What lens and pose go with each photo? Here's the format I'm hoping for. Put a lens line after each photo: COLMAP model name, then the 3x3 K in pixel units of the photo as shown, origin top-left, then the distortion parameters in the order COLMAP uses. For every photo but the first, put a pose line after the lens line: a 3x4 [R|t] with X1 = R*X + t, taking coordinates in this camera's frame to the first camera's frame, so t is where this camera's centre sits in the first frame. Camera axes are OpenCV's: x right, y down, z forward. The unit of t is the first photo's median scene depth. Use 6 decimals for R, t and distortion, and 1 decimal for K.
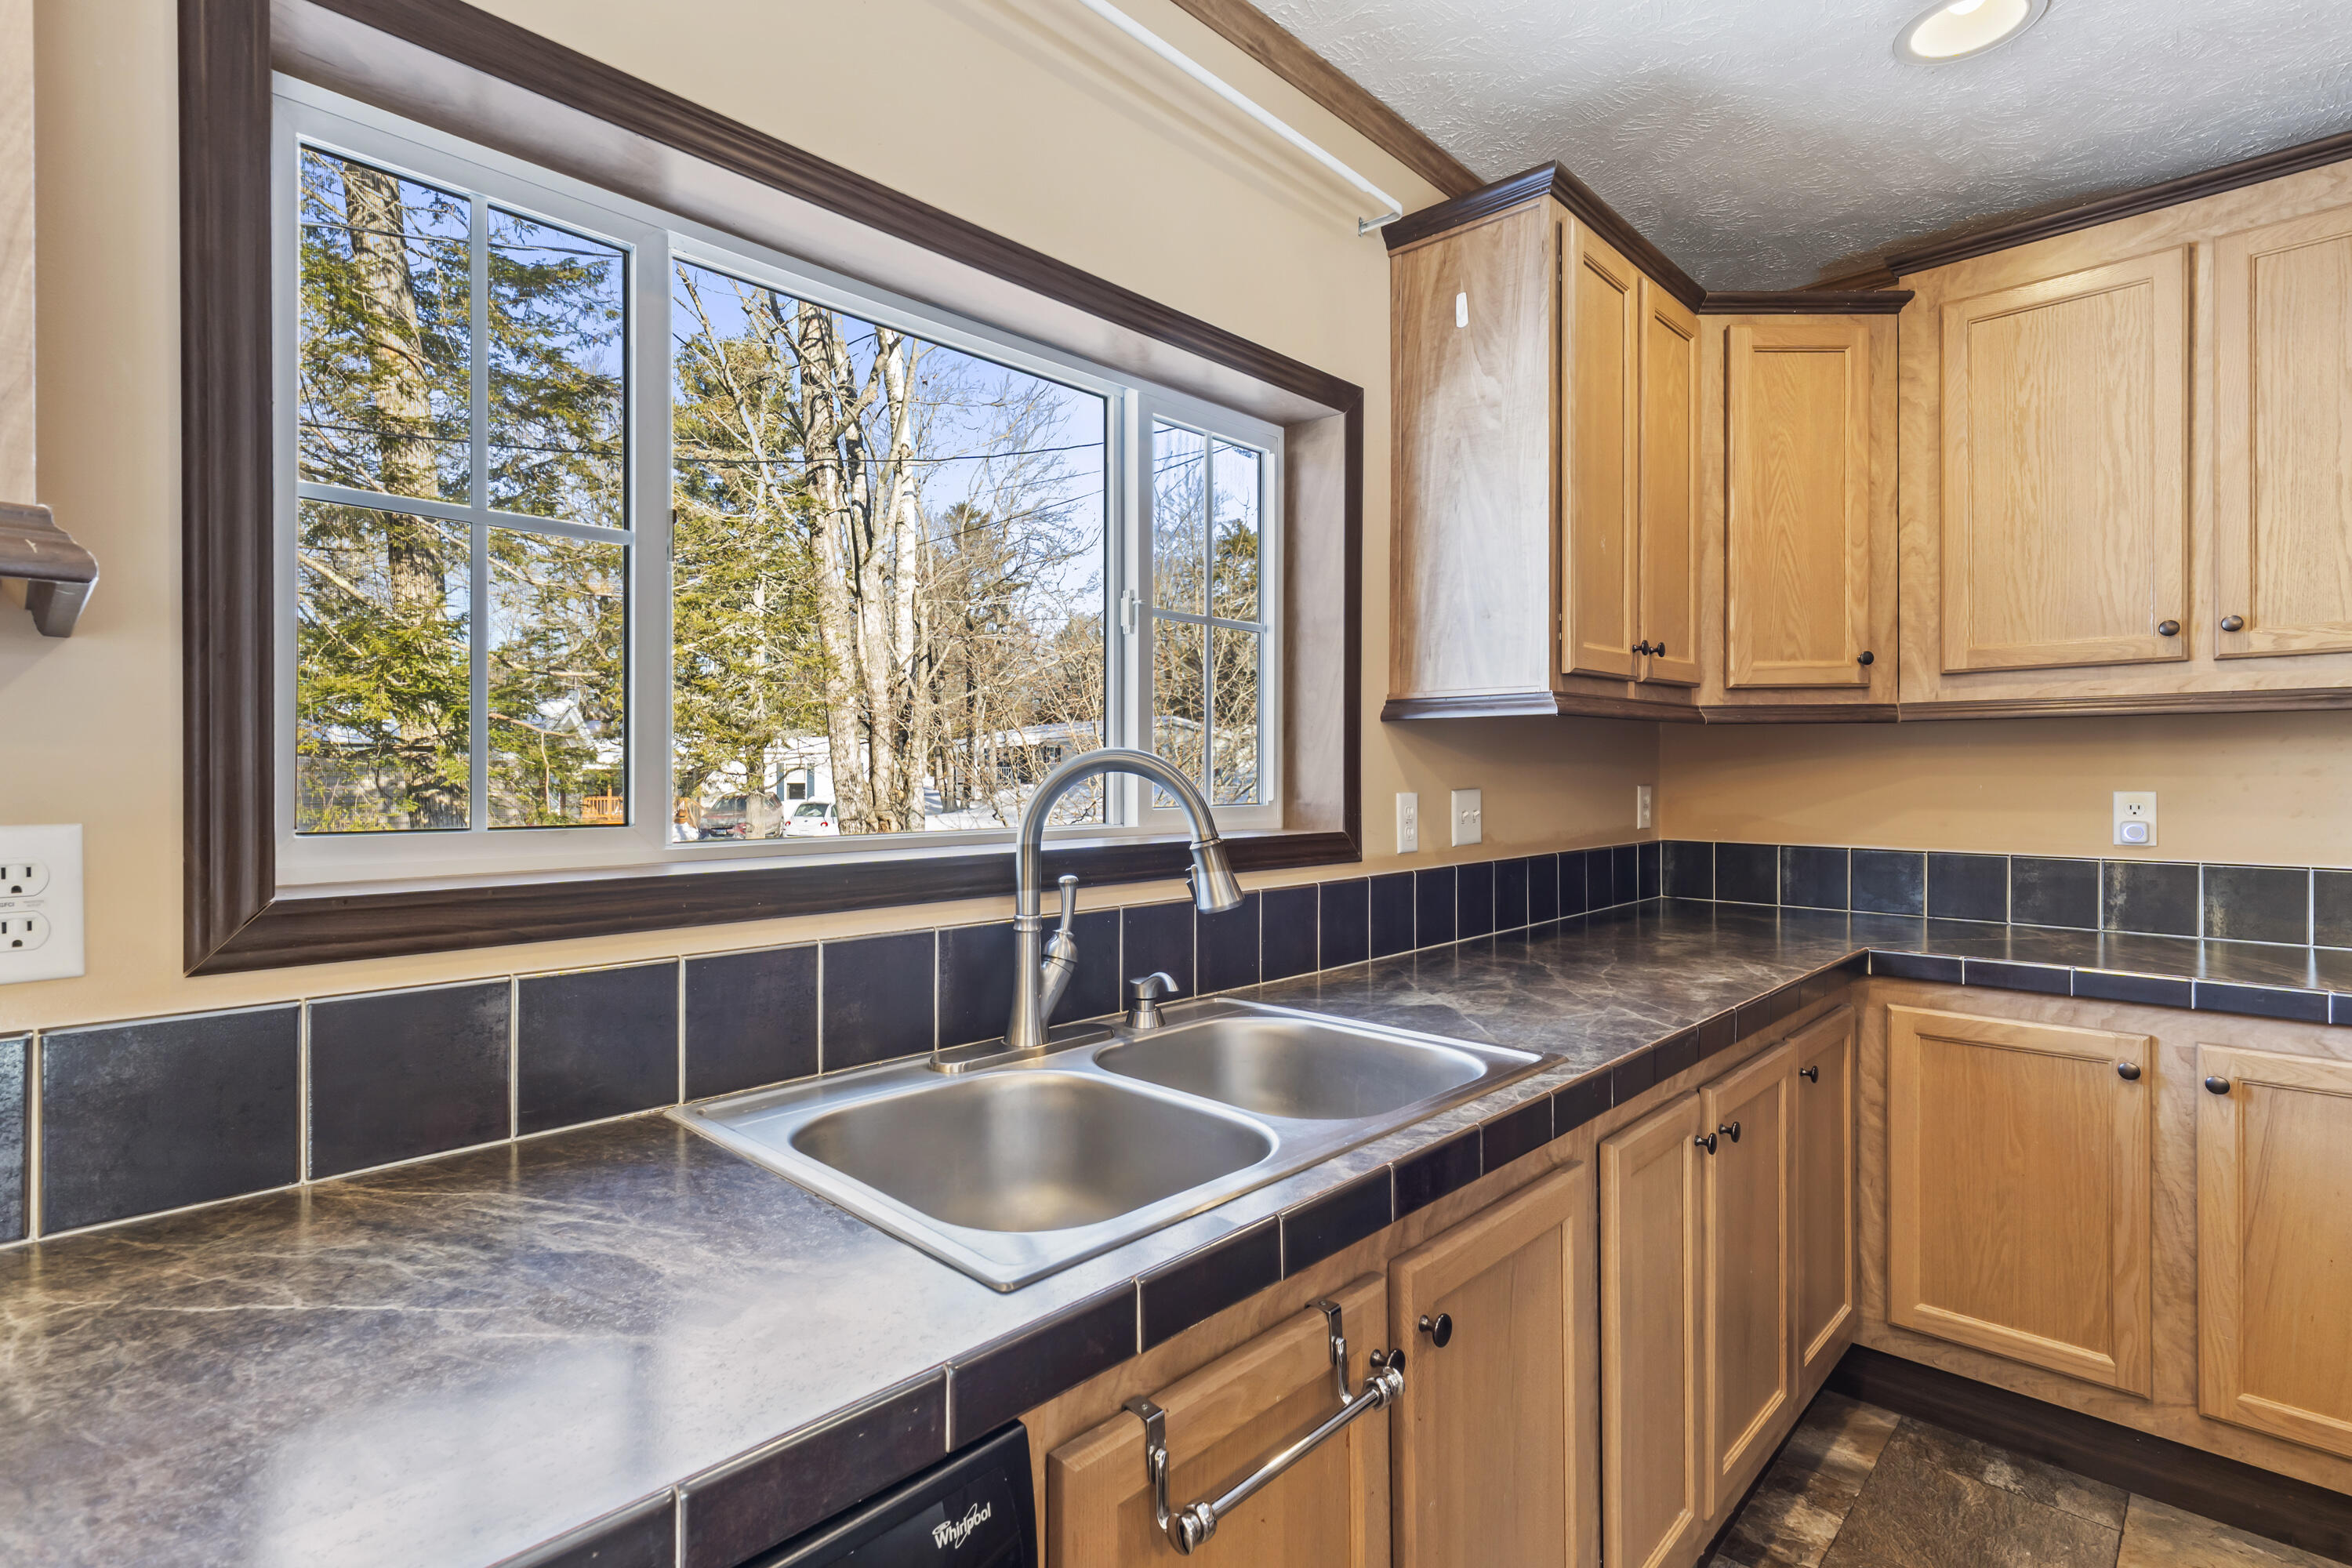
lens RADIAL K [[1126.0, 0, 1178.6], [0, 1126.0, 773.9], [0, 0, 1]] dist [0.012941, 0.000230]
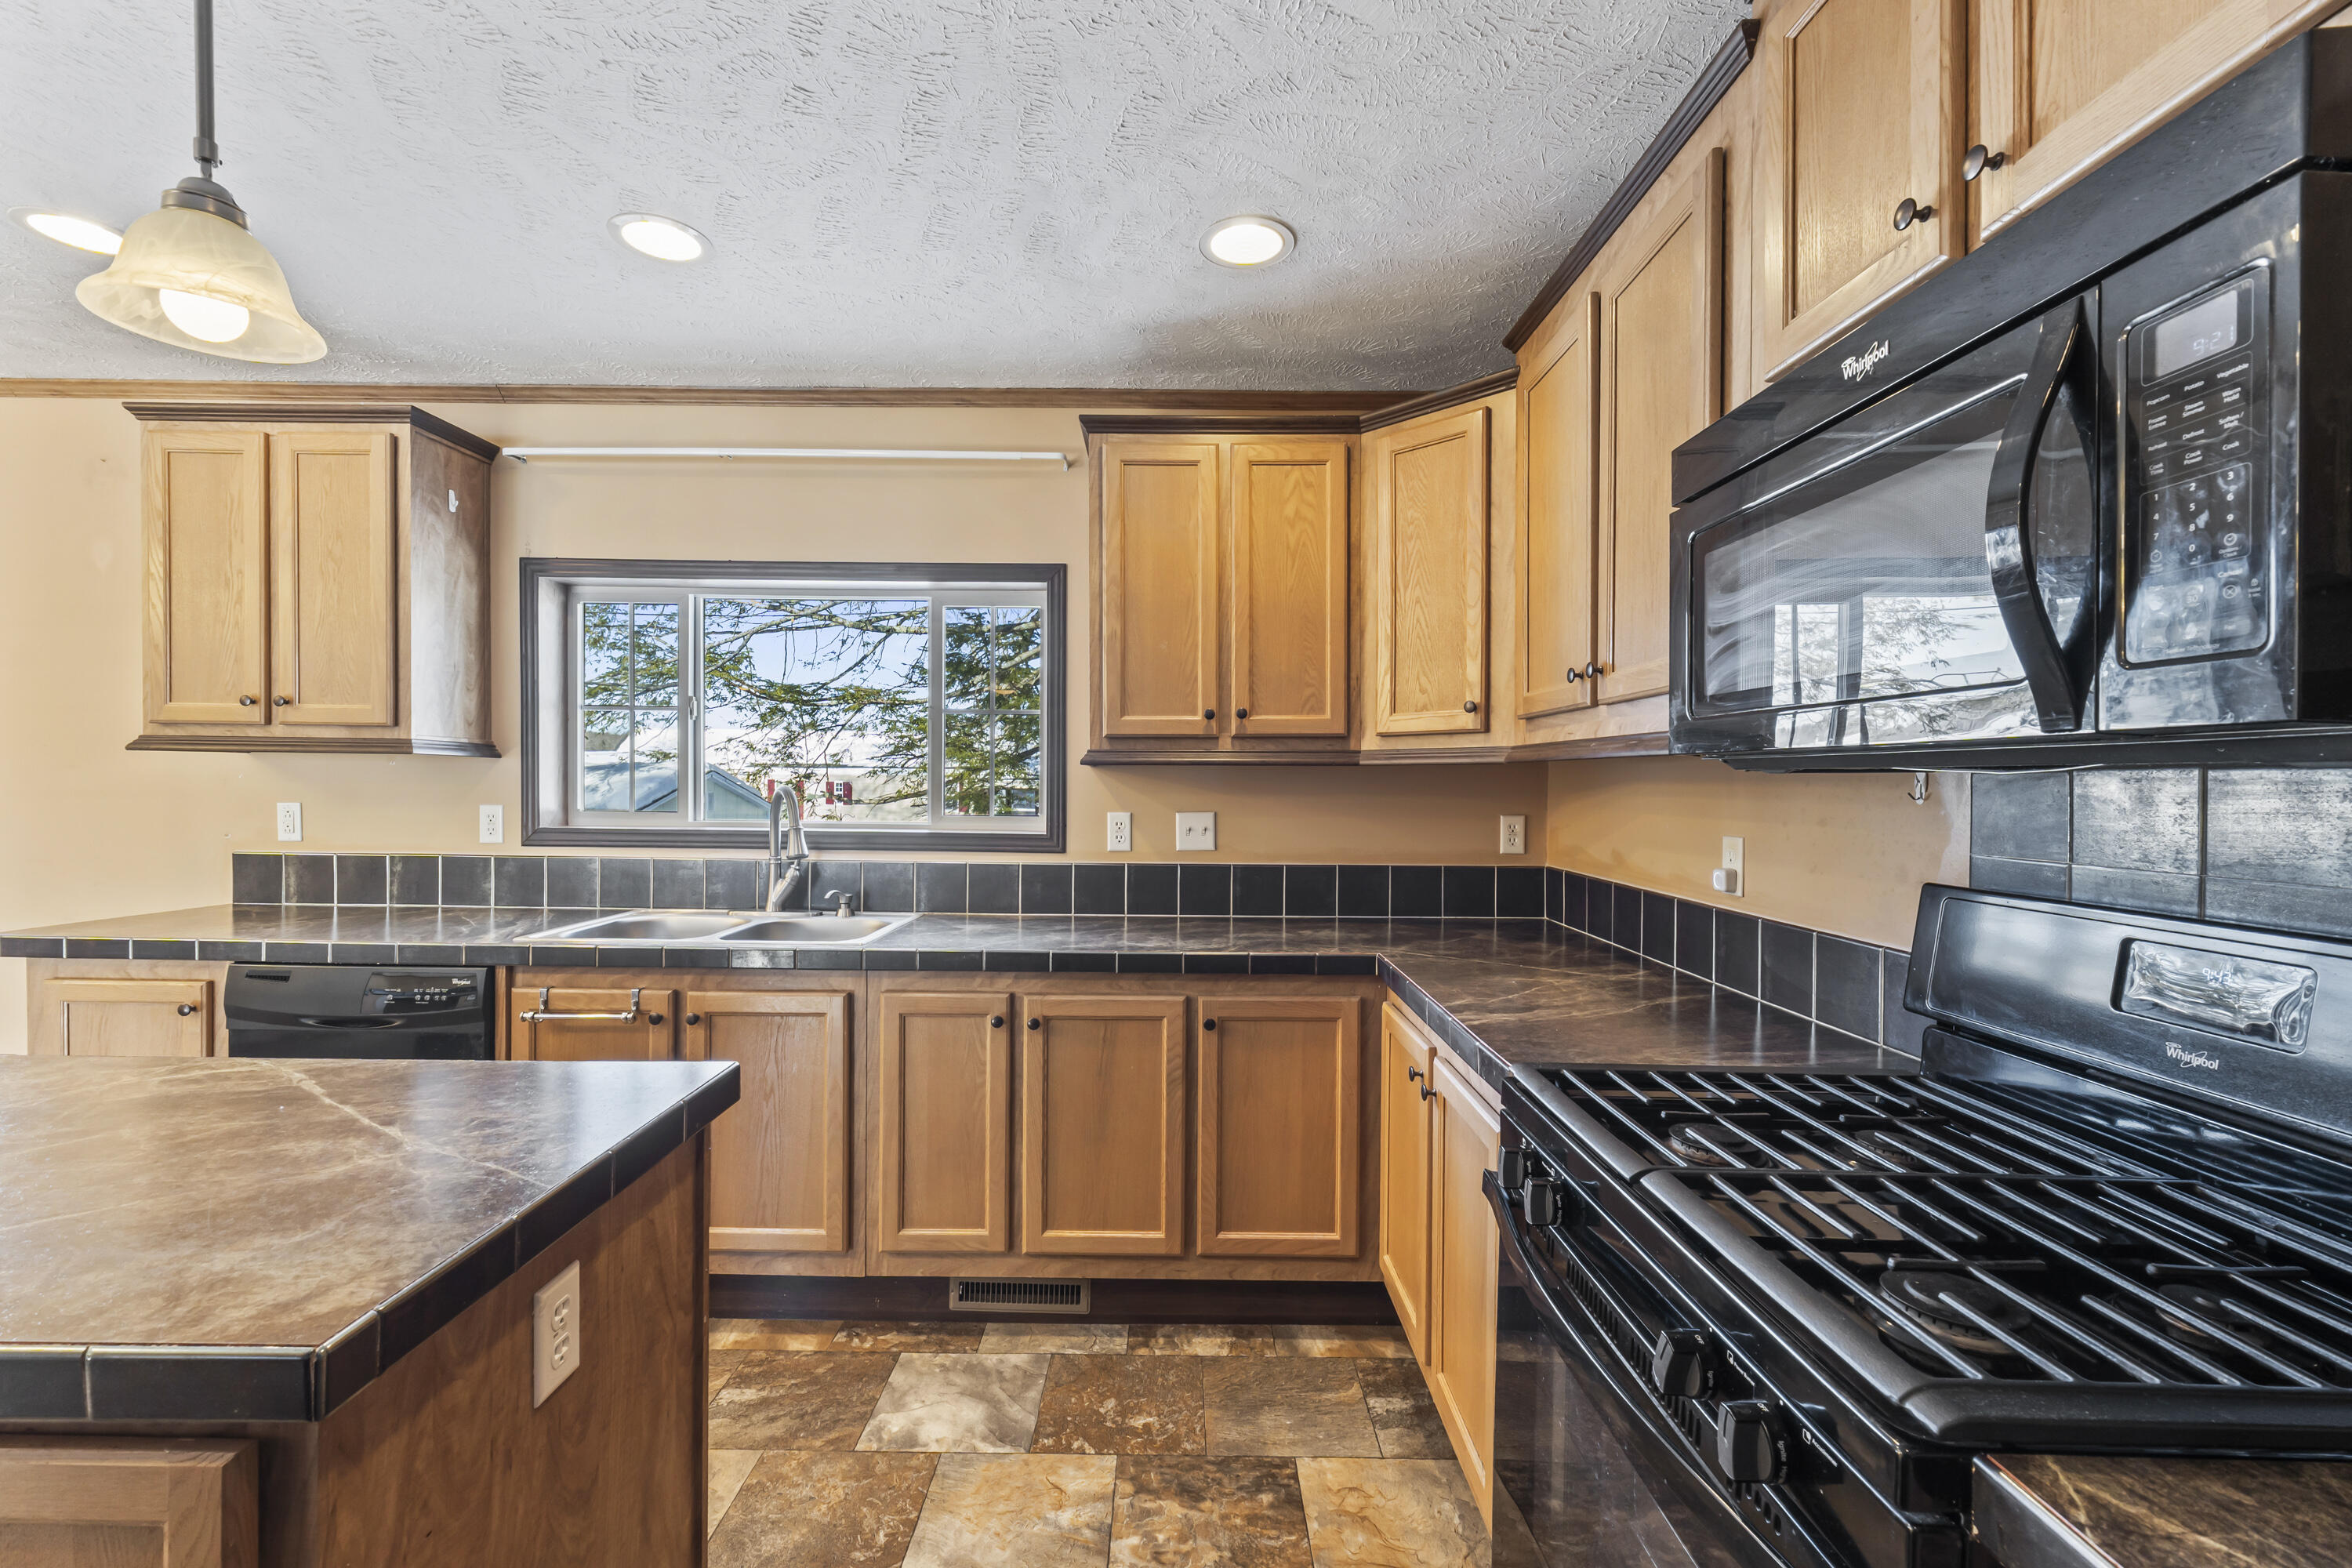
lens RADIAL K [[987.2, 0, 1182.7], [0, 987.2, 777.3], [0, 0, 1]] dist [-0.000100, -0.000267]
pose [[0.690306, 0.004825, -0.723501, 1.166071], [-0.014431, 0.999871, -0.007101, -0.022222], [0.723373, 0.015342, 0.690287, 0.125403]]
